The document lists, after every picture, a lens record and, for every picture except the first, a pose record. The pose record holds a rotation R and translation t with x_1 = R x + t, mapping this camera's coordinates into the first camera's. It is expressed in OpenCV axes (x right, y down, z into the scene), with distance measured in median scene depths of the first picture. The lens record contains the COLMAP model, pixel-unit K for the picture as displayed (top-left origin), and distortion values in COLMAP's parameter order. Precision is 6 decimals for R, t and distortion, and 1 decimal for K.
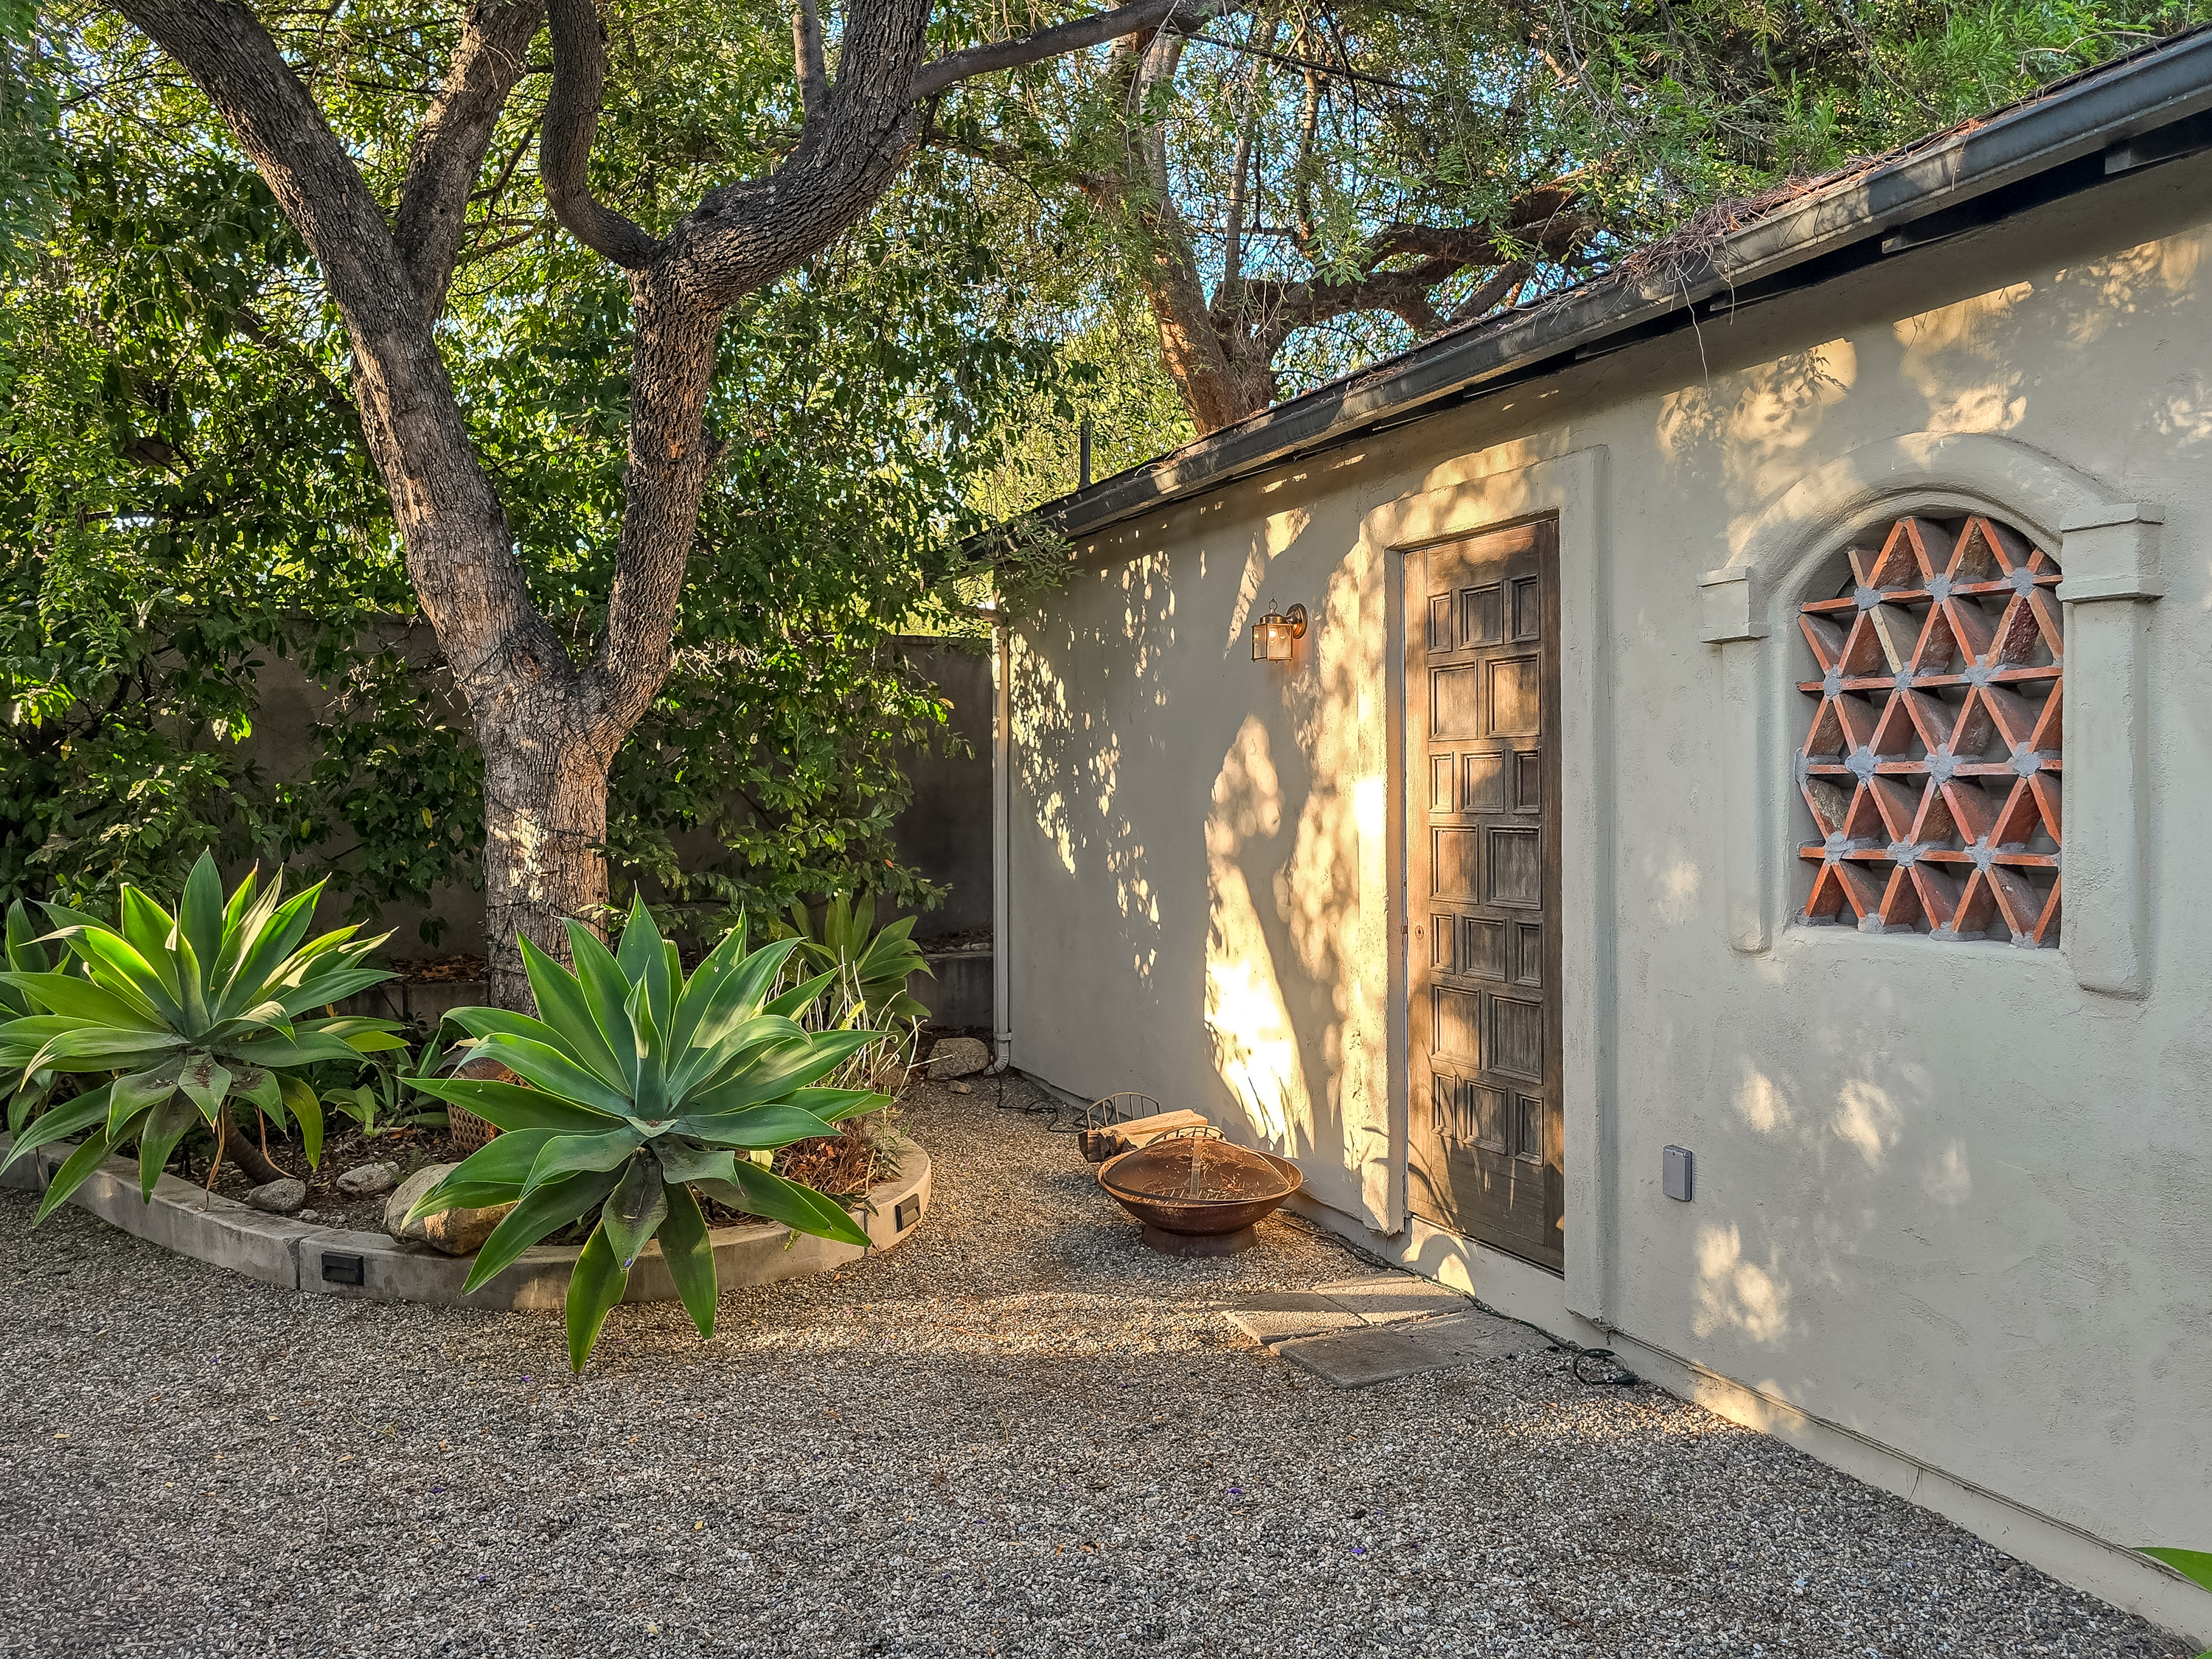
lens RADIAL K [[1586.1, 0, 1171.5], [0, 1586.1, 842.5], [0, 0, 1]] dist [0.048034, -0.038721]
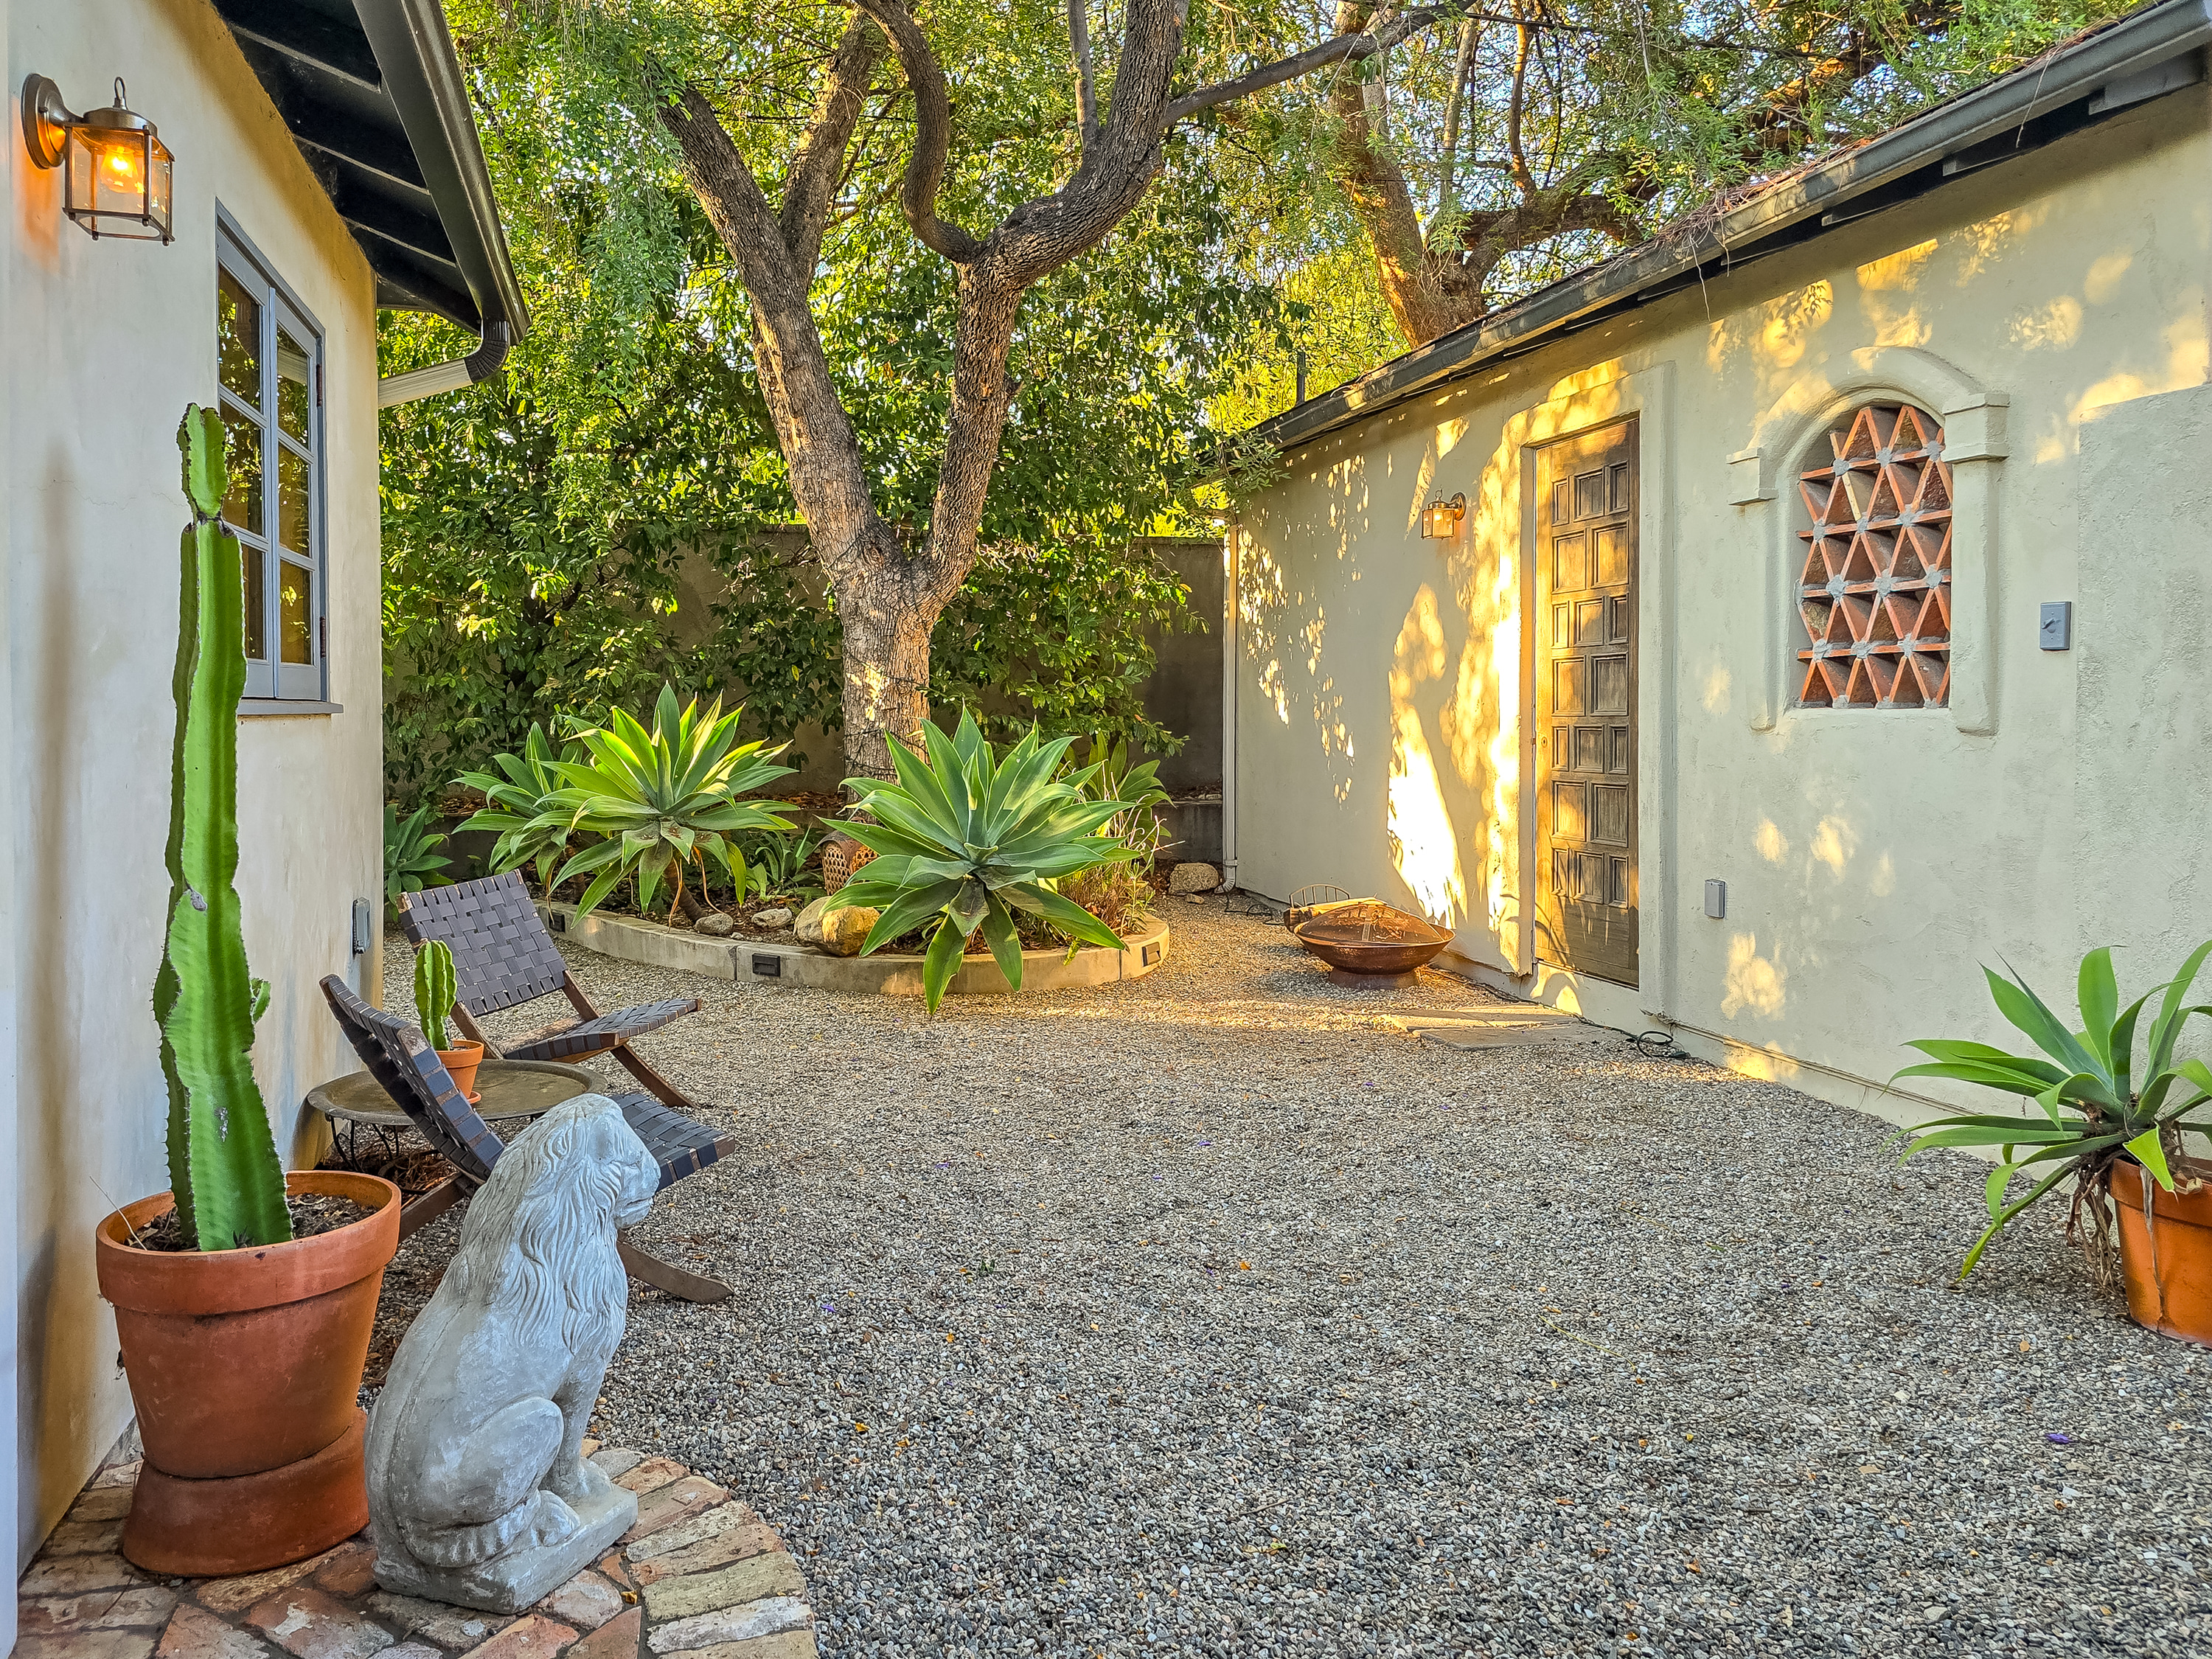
lens RADIAL K [[1610.4, 0, 1144.0], [0, 1610.4, 718.9], [0, 0, 1]] dist [0.160188, -0.183363]
pose [[0.985129, -0.000085, -0.171814, 0.061273], [-0.004683, 0.999615, -0.027343, 0.072926], [0.171750, 0.027741, 0.984750, -0.342799]]
